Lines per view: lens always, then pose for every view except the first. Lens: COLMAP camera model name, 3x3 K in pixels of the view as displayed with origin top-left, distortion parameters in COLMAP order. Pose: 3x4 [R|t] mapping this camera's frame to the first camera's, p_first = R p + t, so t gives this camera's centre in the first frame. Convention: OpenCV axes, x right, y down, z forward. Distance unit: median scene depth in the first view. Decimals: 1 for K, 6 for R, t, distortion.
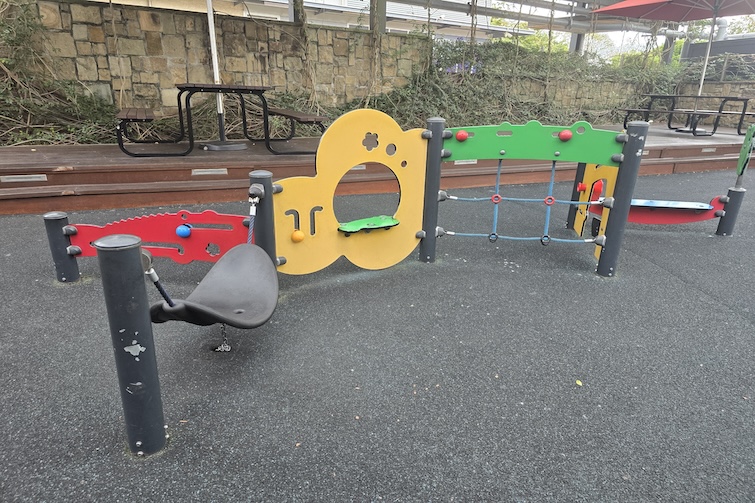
lens RADIAL K [[504.4, 0, 377.5], [0, 504.4, 251.5], [0, 0, 1]] dist [0.032602, -0.001246]
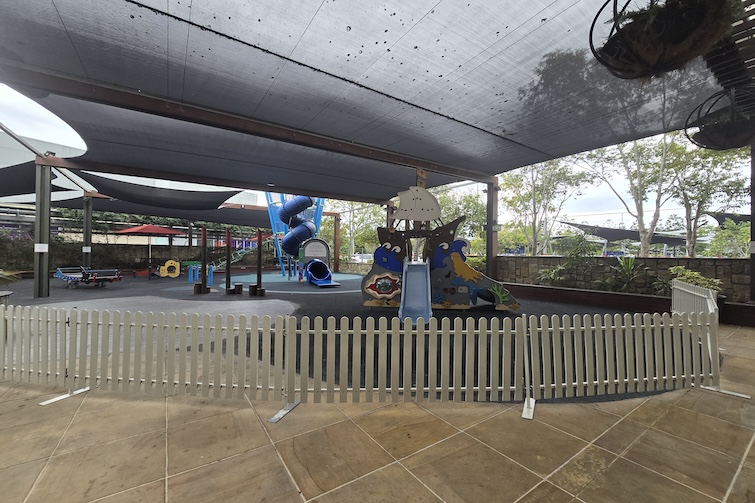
lens RADIAL K [[310.2, 0, 377.5], [0, 310.2, 251.5], [0, 0, 1]] dist [0.000309, 0.000115]
pose [[0.918391, -0.012186, 0.395486, 1.166488], [0.134103, 0.949954, -0.282140, 1.652786], [-0.372256, 0.312151, 0.874064, -5.357625]]
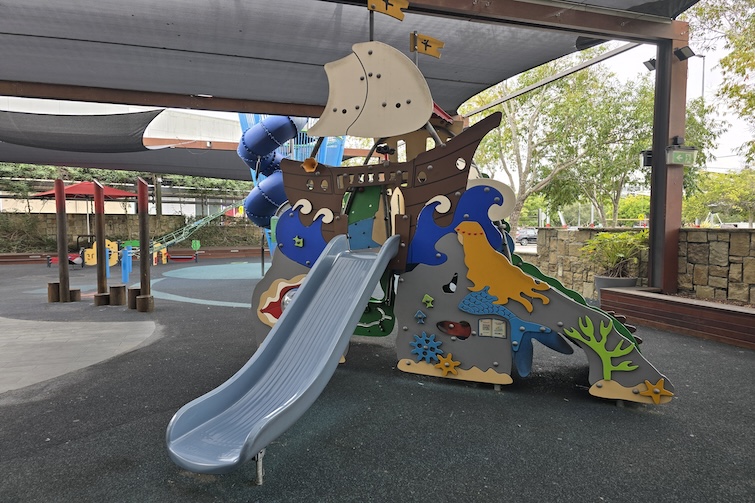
lens RADIAL K [[504.4, 0, 377.5], [0, 504.4, 251.5], [0, 0, 1]] dist [0.032602, -0.001246]
pose [[0.992049, -0.029646, 0.122312, 2.260284], [0.060087, 0.965513, -0.253325, 1.470578], [-0.110584, 0.258660, 0.959618, -4.739522]]
